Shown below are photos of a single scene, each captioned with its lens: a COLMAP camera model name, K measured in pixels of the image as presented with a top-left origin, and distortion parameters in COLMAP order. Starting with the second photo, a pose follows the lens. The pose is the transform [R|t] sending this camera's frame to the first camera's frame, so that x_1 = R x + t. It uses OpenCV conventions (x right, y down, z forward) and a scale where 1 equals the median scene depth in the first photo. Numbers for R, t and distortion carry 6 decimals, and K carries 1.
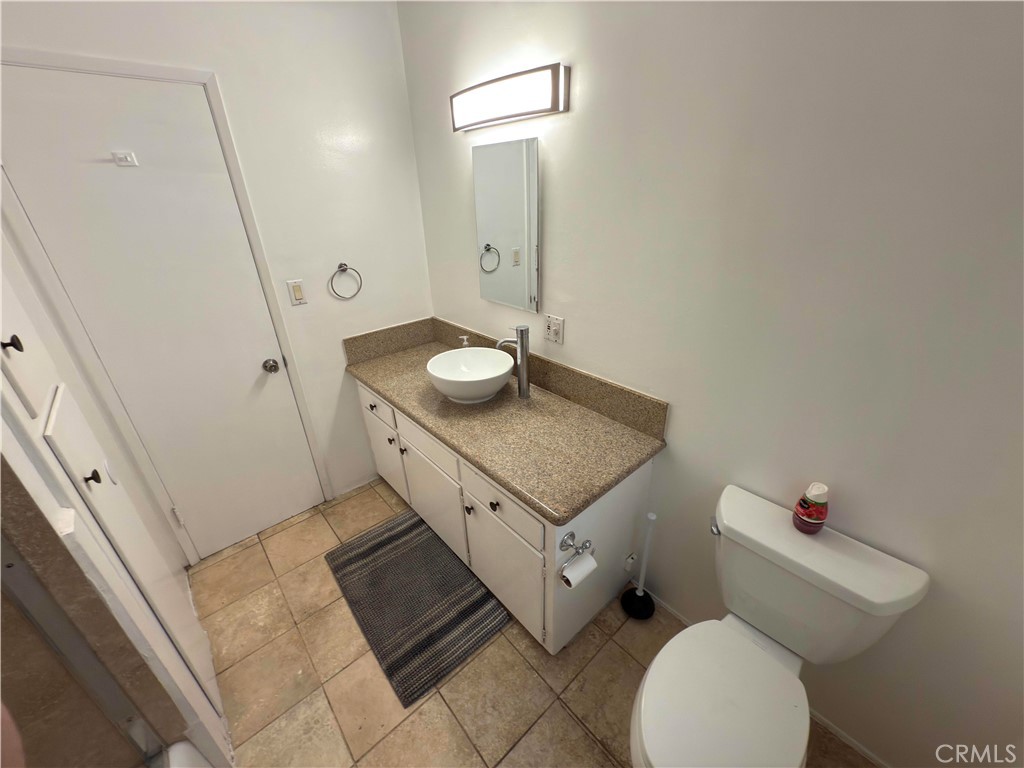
lens RADIAL K [[411.4, 0, 515.7], [0, 411.4, 383.6], [0, 0, 1]] dist [0.000603, 0.000485]
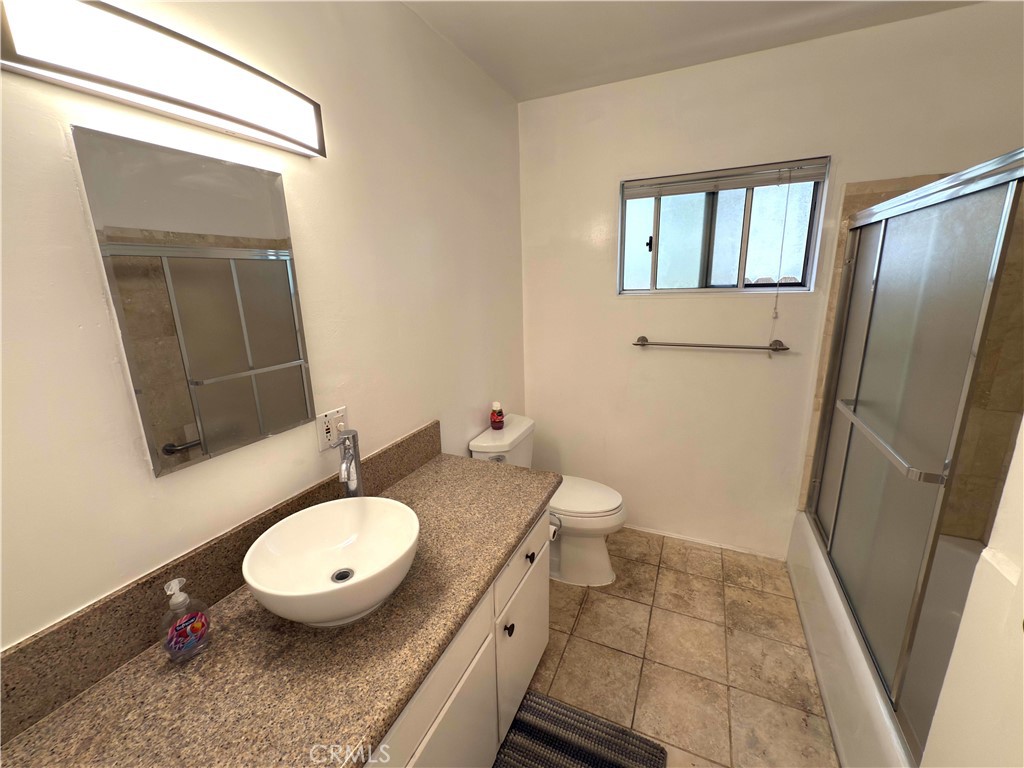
lens RADIAL K [[411.4, 0, 514.0], [0, 411.4, 380.2], [0, 0, 1]] dist [0.000603, 0.000485]
pose [[-0.400068, -0.179973, 0.898641, -0.768206], [0.432418, 0.827459, 0.358226, -0.371548], [-0.808060, 0.531903, -0.253216, 1.000811]]
